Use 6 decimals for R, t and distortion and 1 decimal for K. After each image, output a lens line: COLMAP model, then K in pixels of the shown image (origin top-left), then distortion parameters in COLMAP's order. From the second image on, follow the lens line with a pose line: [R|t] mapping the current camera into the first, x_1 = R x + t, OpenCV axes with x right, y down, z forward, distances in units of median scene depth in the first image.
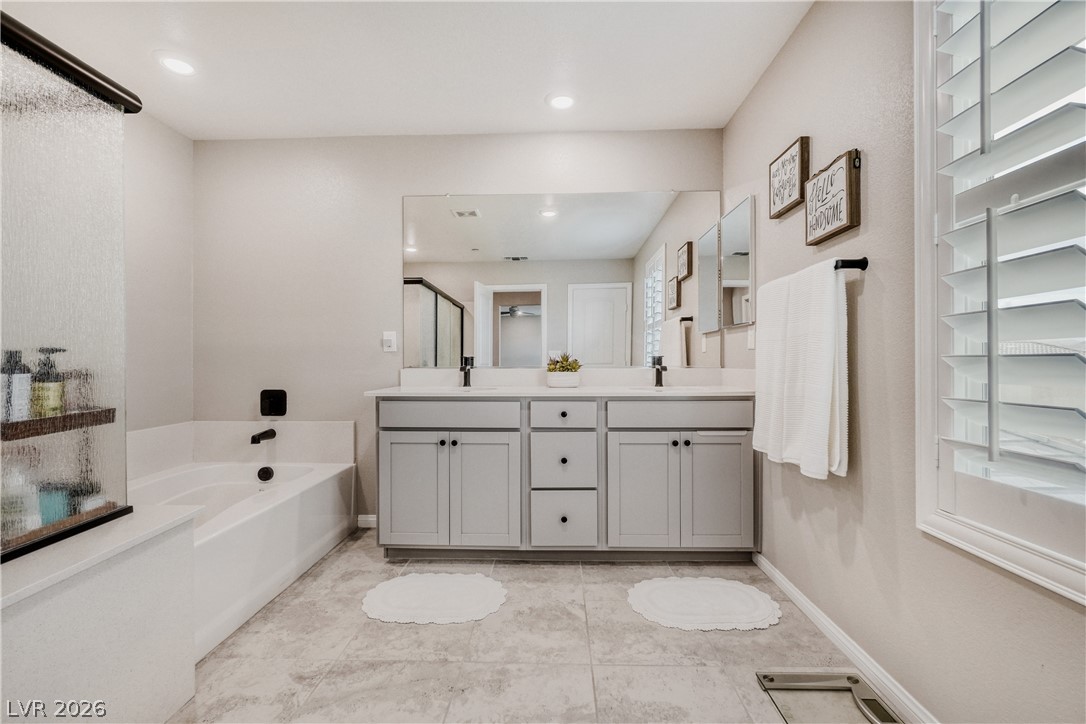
lens RADIAL K [[485.4, 0, 543.0], [0, 485.4, 362.0], [0, 0, 1]] dist [-0.003743, 0.000275]
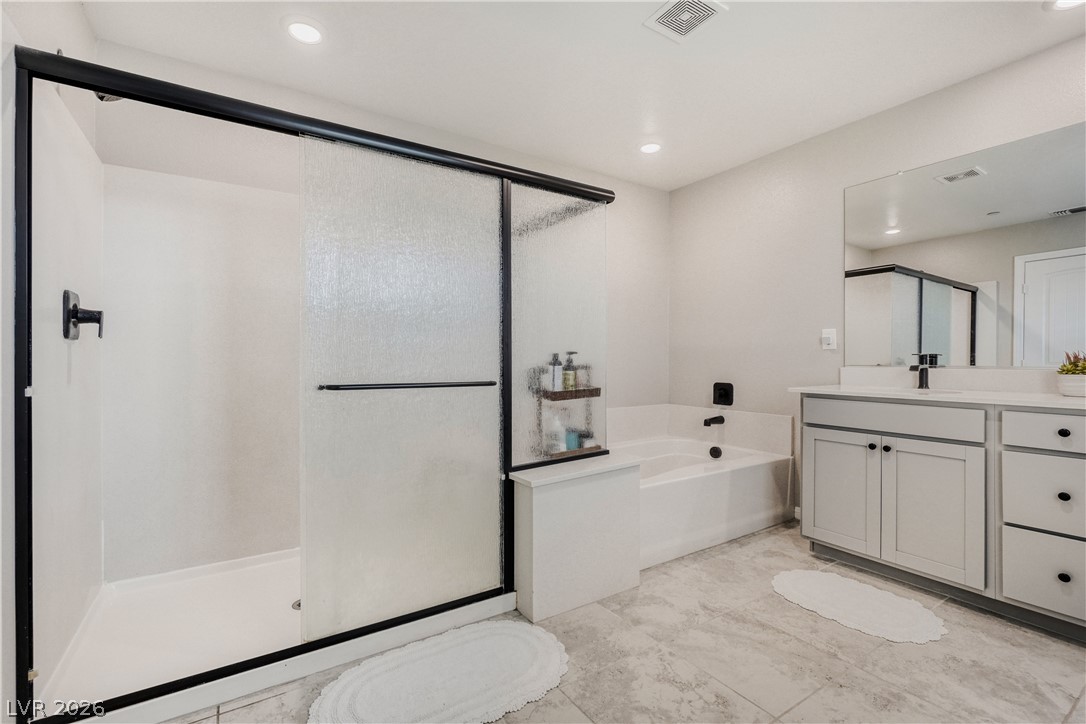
lens RADIAL K [[485.4, 0, 543.0], [0, 485.4, 362.0], [0, 0, 1]] dist [-0.003743, 0.000275]
pose [[0.579726, 0.006867, -0.814783, 0.196334], [-0.002573, 0.999975, 0.006597, -0.001025], [0.814808, -0.001727, 0.579729, -0.059839]]
